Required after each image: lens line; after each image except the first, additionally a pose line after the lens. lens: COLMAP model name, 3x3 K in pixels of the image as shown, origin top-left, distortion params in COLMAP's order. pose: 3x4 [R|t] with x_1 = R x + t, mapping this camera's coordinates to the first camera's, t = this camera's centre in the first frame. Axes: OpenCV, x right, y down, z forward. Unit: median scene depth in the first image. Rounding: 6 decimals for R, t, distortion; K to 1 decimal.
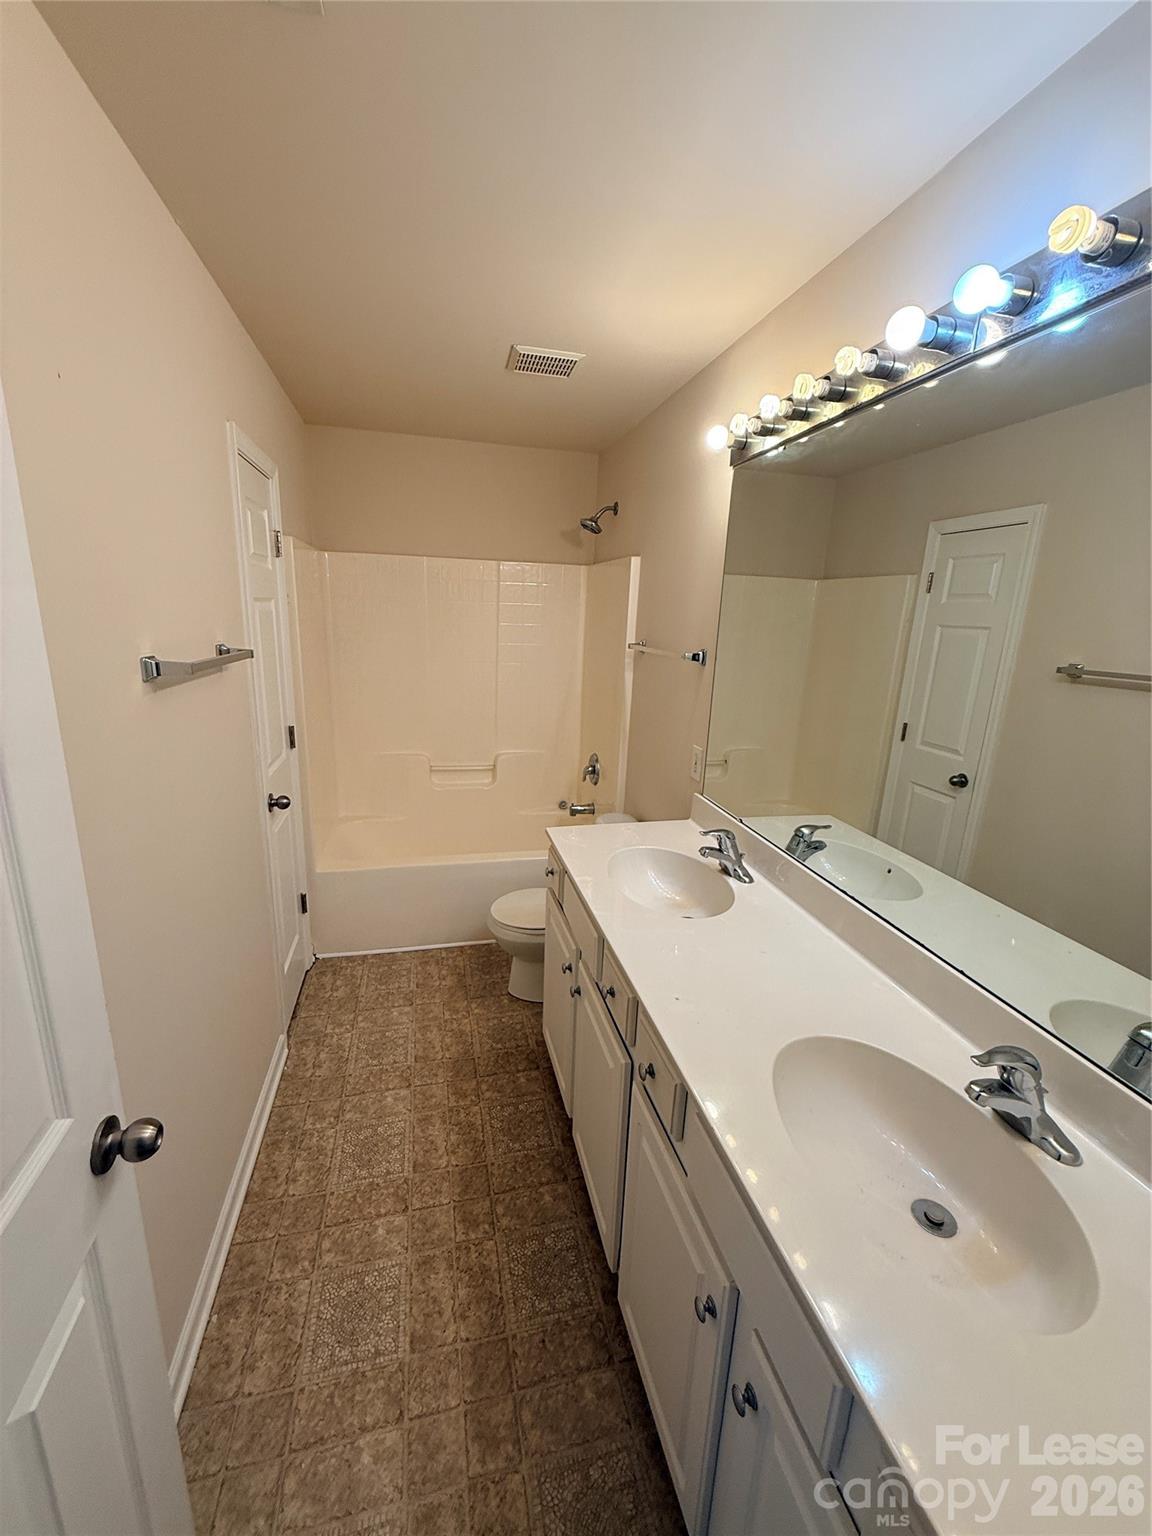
lens RADIAL K [[613.1, 0, 576.0], [0, 613.1, 768.0], [0, 0, 1]] dist [-0.000864, 0.000458]
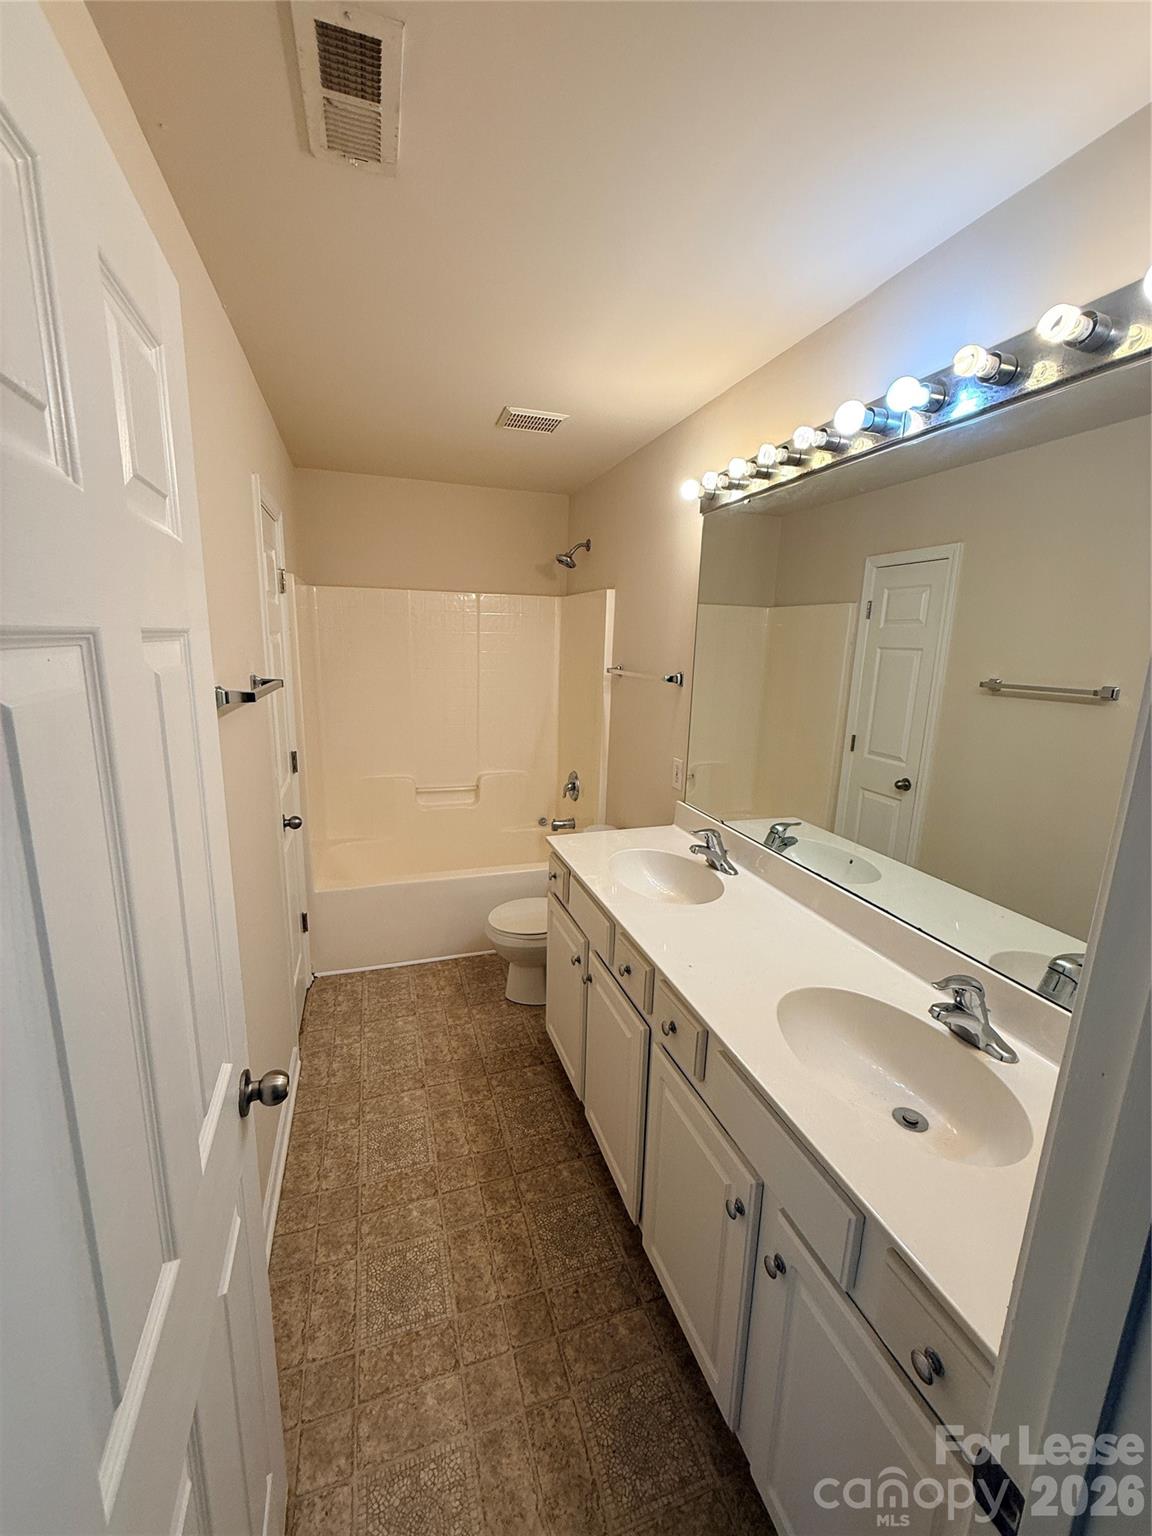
lens RADIAL K [[613.1, 0, 576.0], [0, 613.1, 768.0], [0, 0, 1]] dist [-0.000864, 0.000458]
pose [[0.996700, -0.029515, 0.075614, -0.093472], [0.032473, 0.998743, -0.038192, 0.023573], [-0.074392, 0.040521, 0.996405, -0.124037]]
